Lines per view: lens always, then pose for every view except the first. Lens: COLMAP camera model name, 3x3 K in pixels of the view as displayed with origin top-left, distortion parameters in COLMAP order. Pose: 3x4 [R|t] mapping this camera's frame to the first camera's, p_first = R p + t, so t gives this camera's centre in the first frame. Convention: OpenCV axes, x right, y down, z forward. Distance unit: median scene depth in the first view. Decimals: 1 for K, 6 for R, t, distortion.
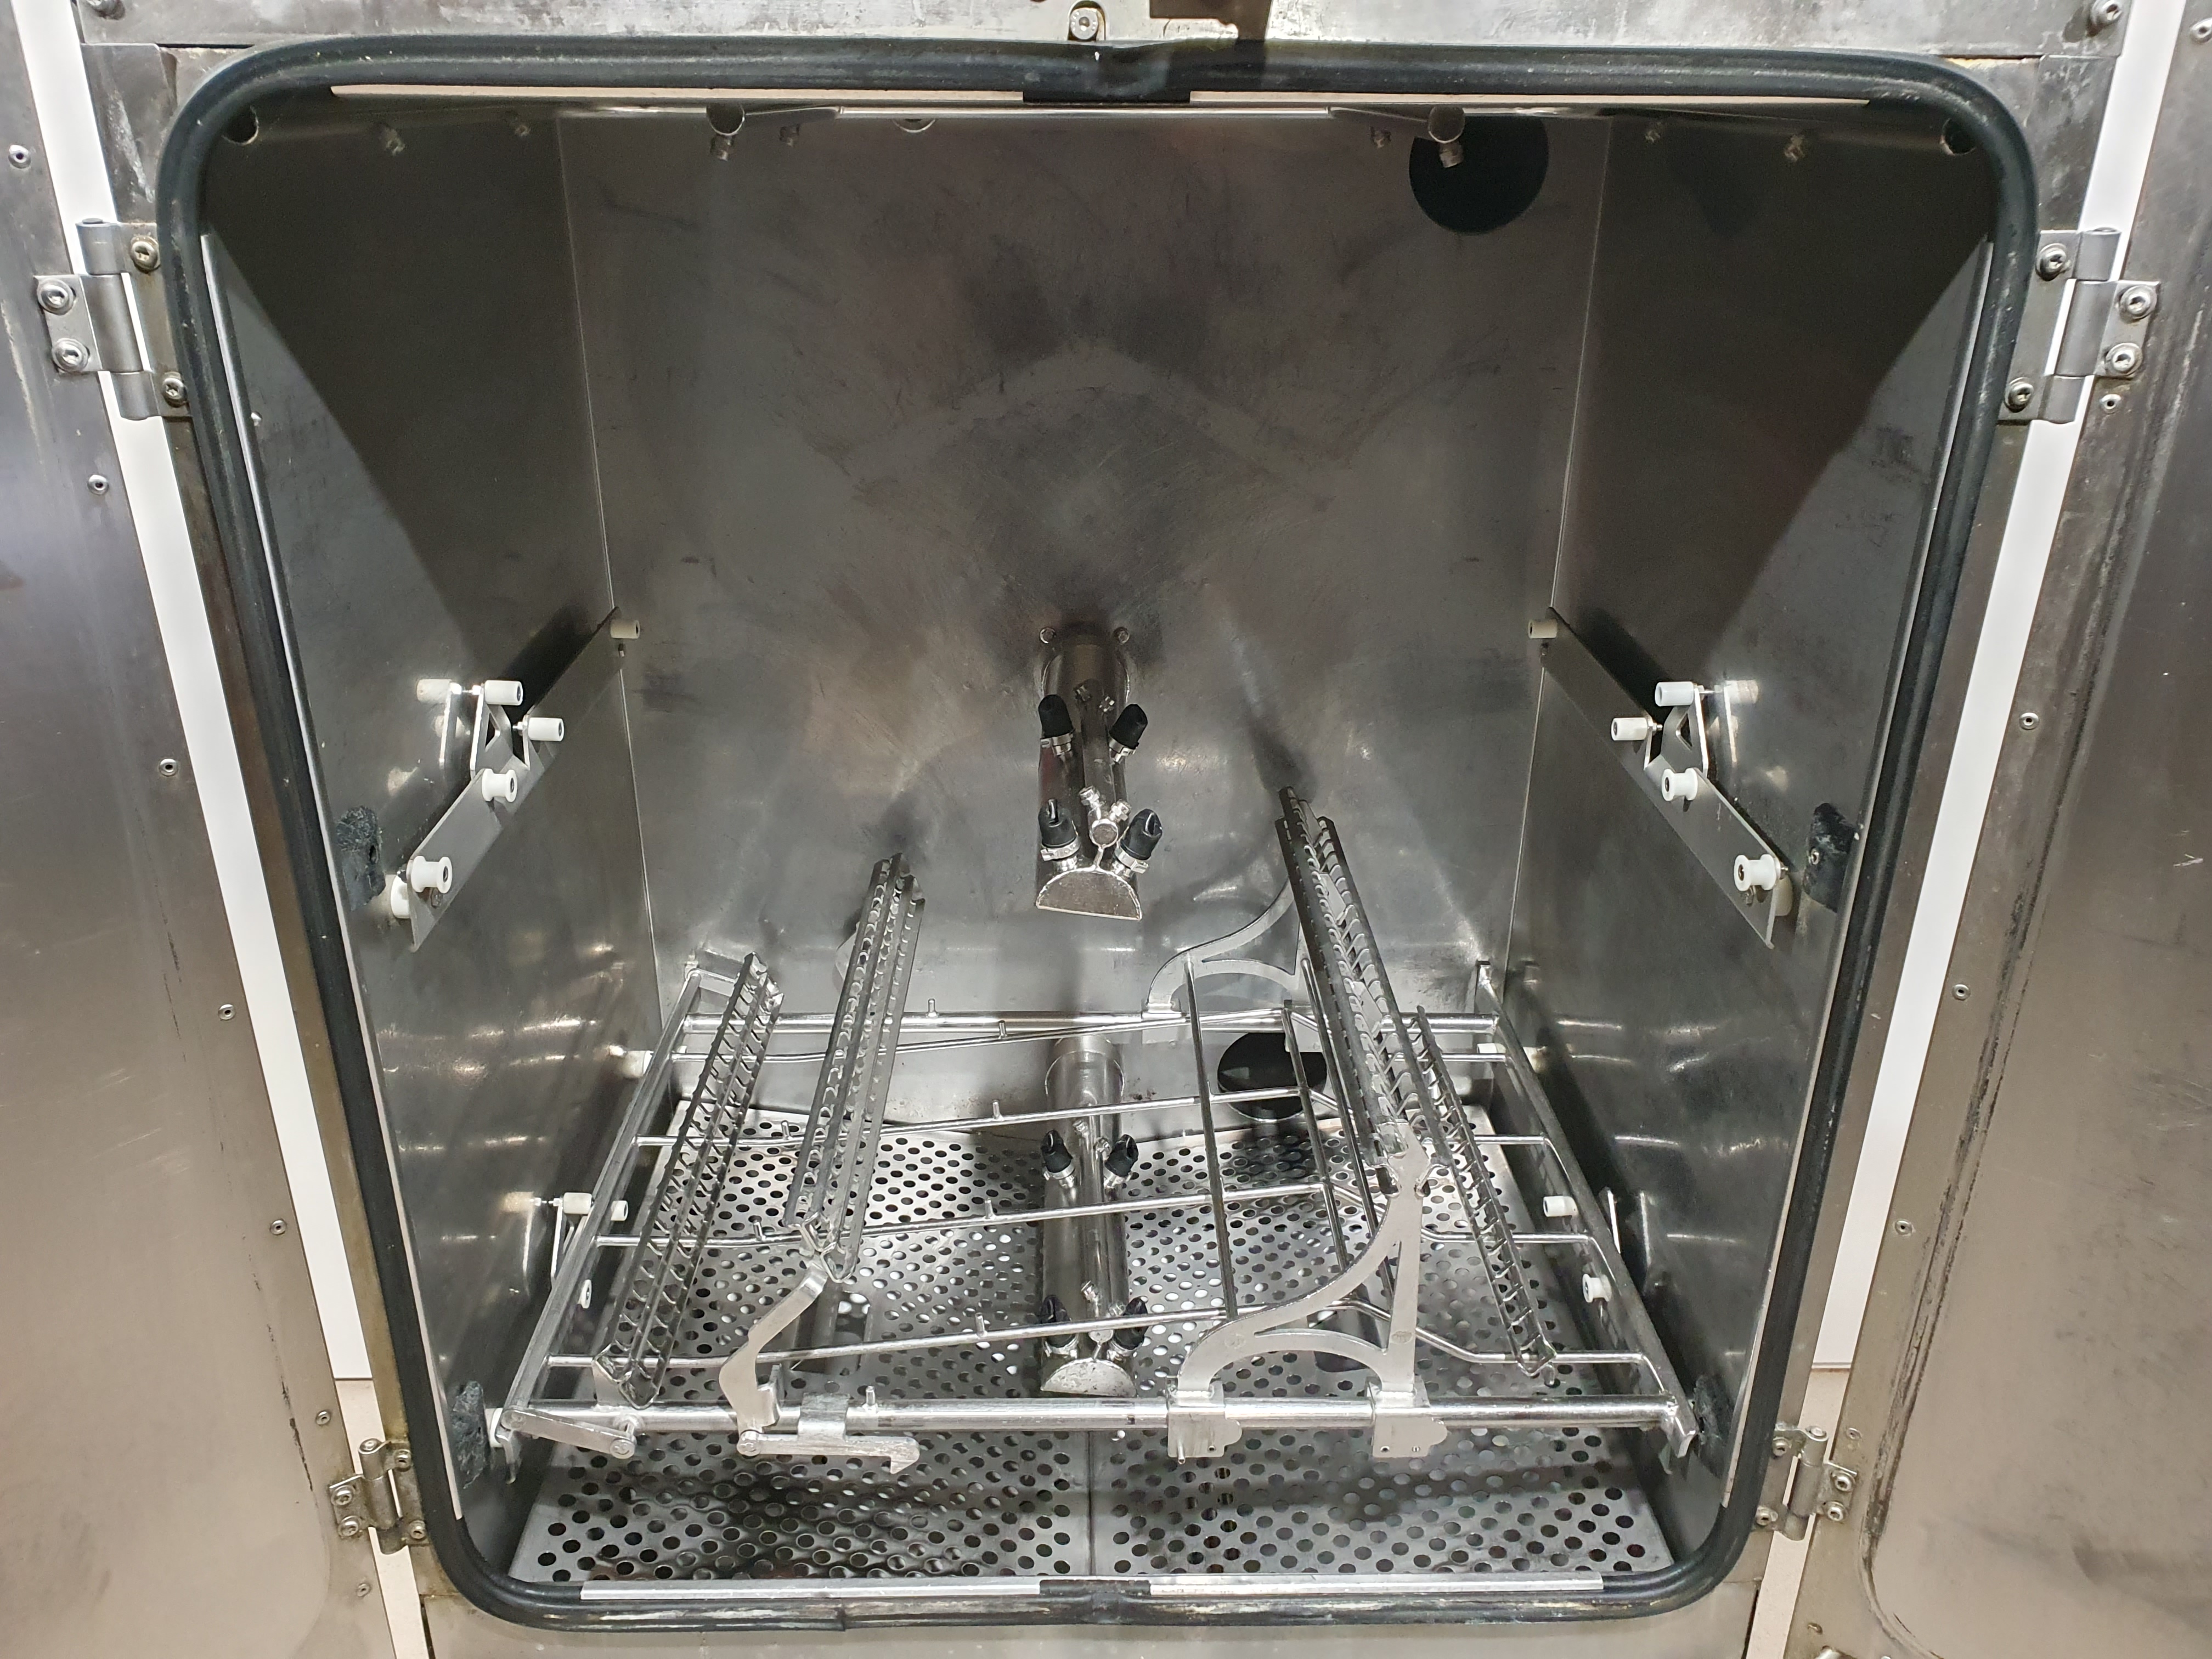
lens RADIAL K [[1684.2, 0, 1113.2], [0, 1684.2, 814.4], [0, 0, 1]] dist [0.000473, 0.004938]
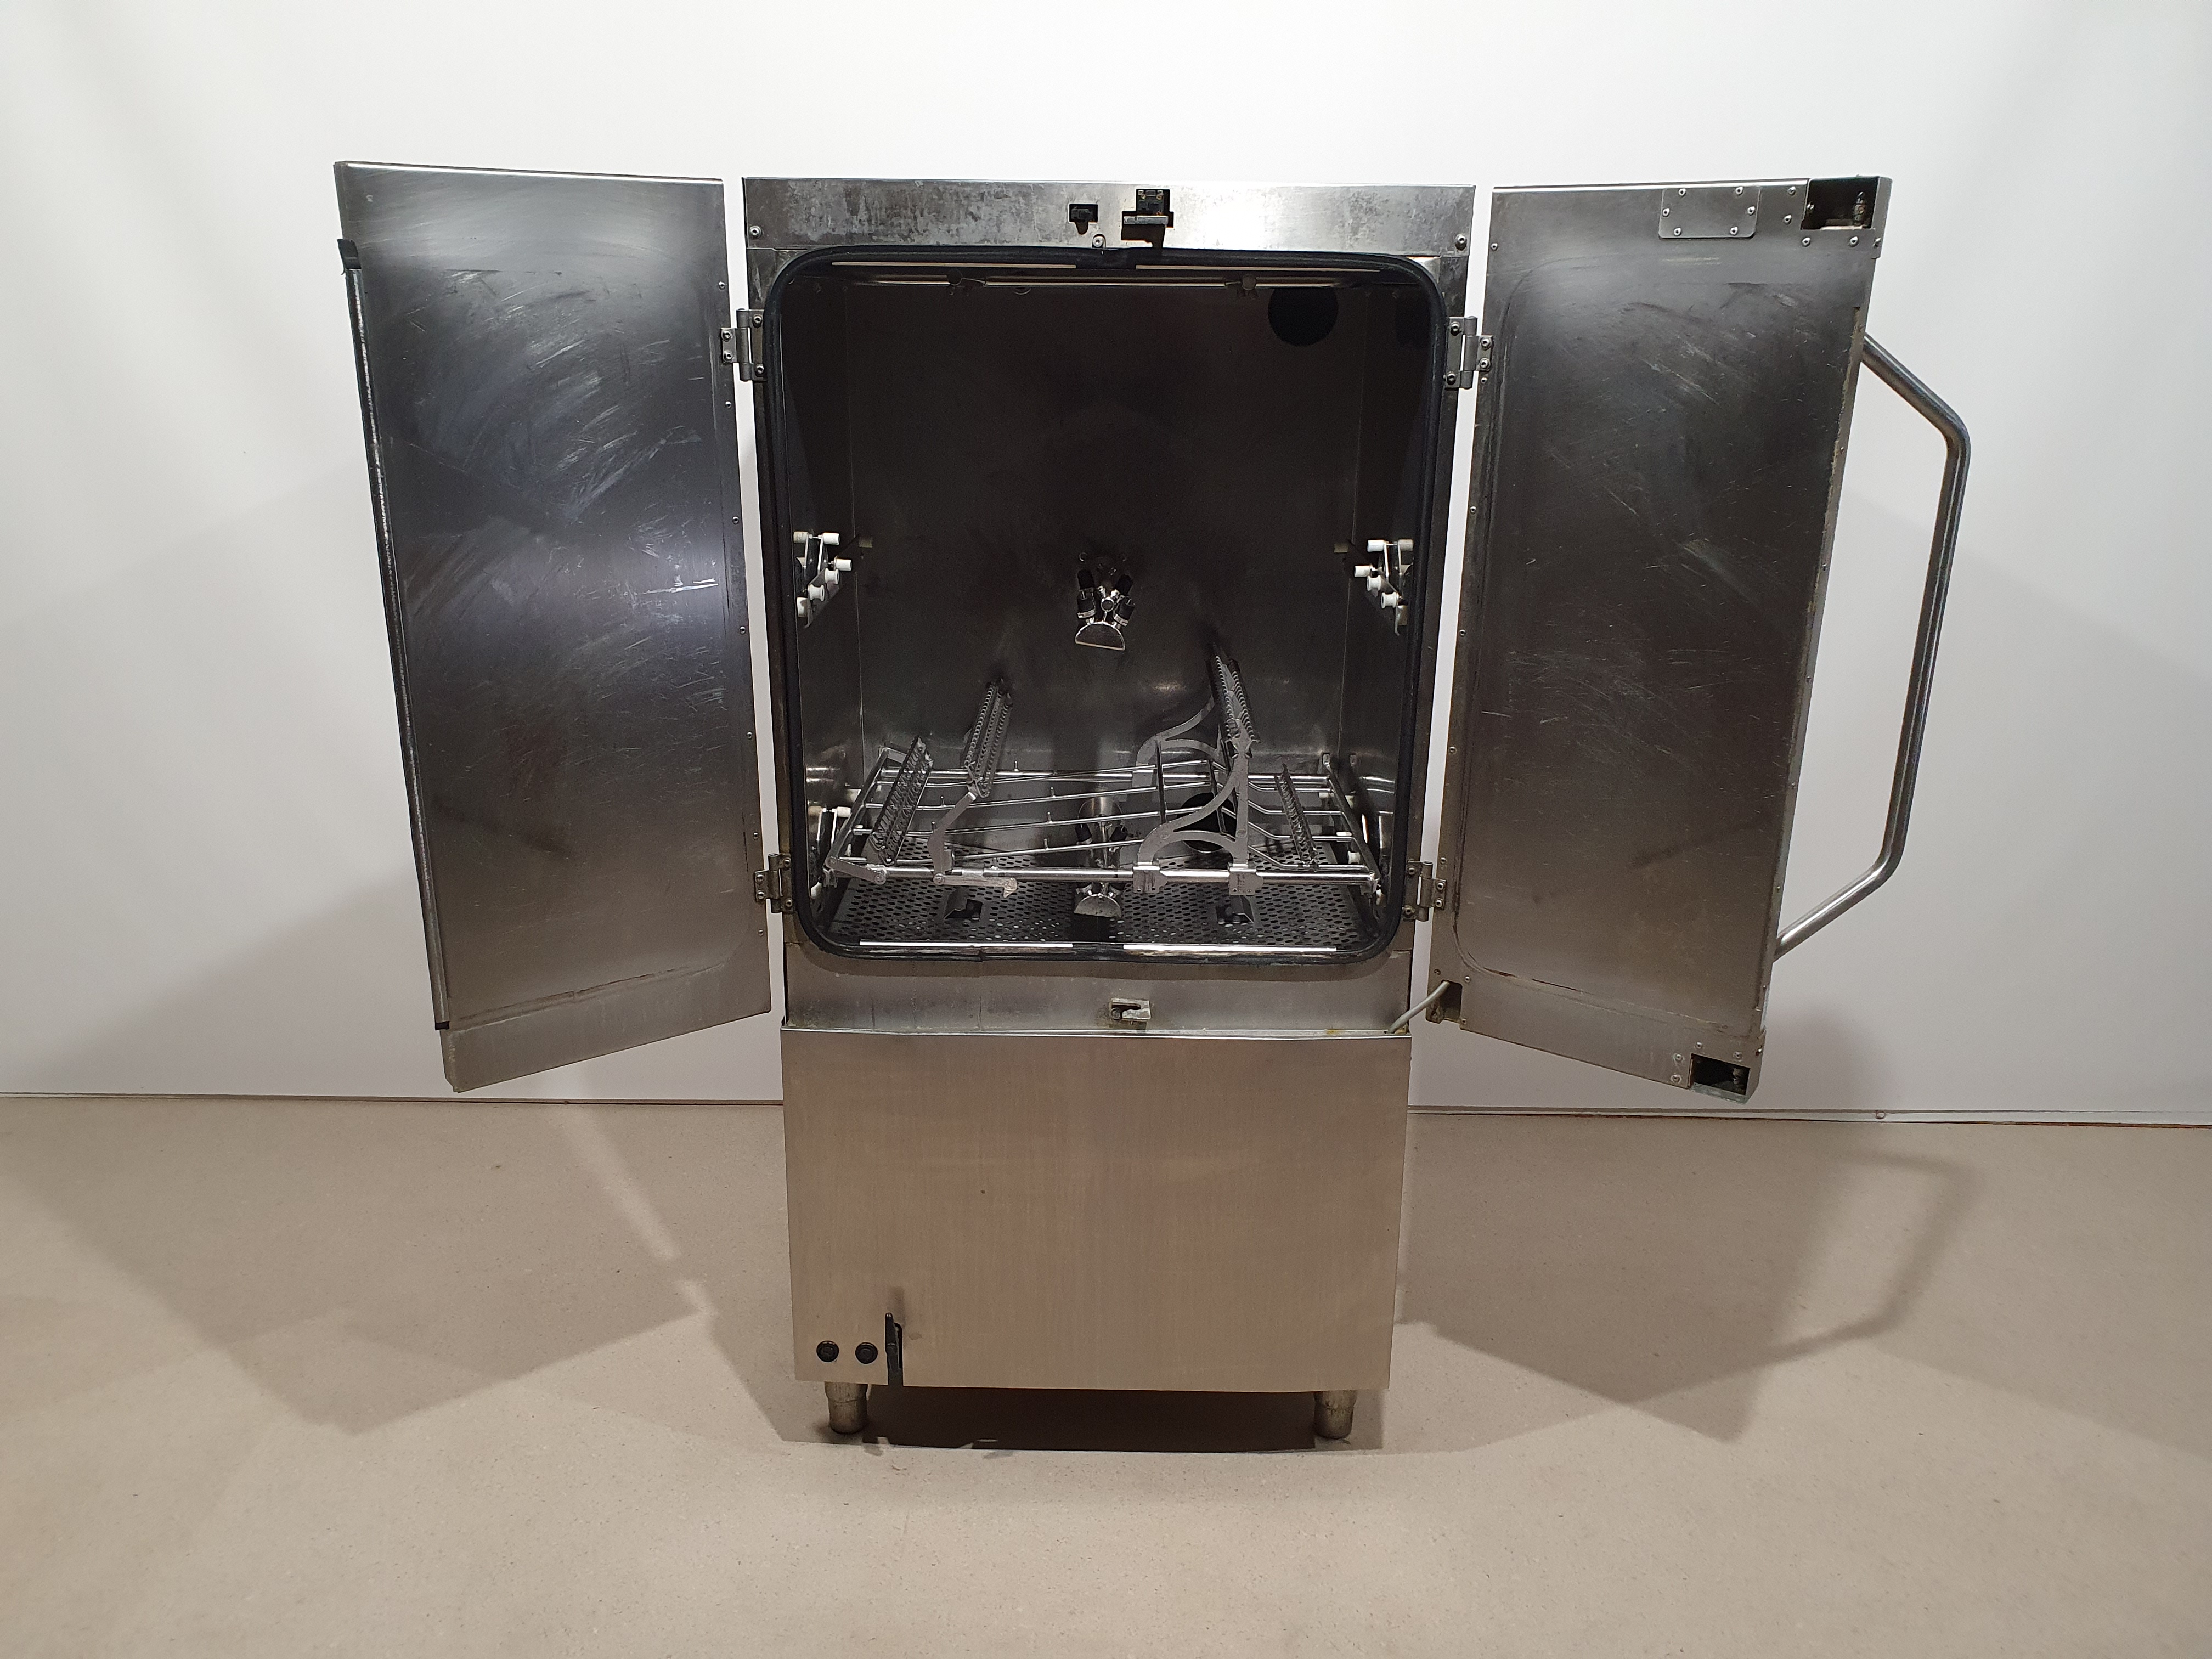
lens RADIAL K [[1684.2, 0, 1115.4], [0, 1684.2, 845.2], [0, 0, 1]] dist [0.000473, 0.004938]
pose [[0.999734, 0.011618, -0.019921, 0.053506], [-0.013607, 0.994611, -0.102777, 0.564010], [0.018619, 0.103021, 0.994505, -1.162451]]
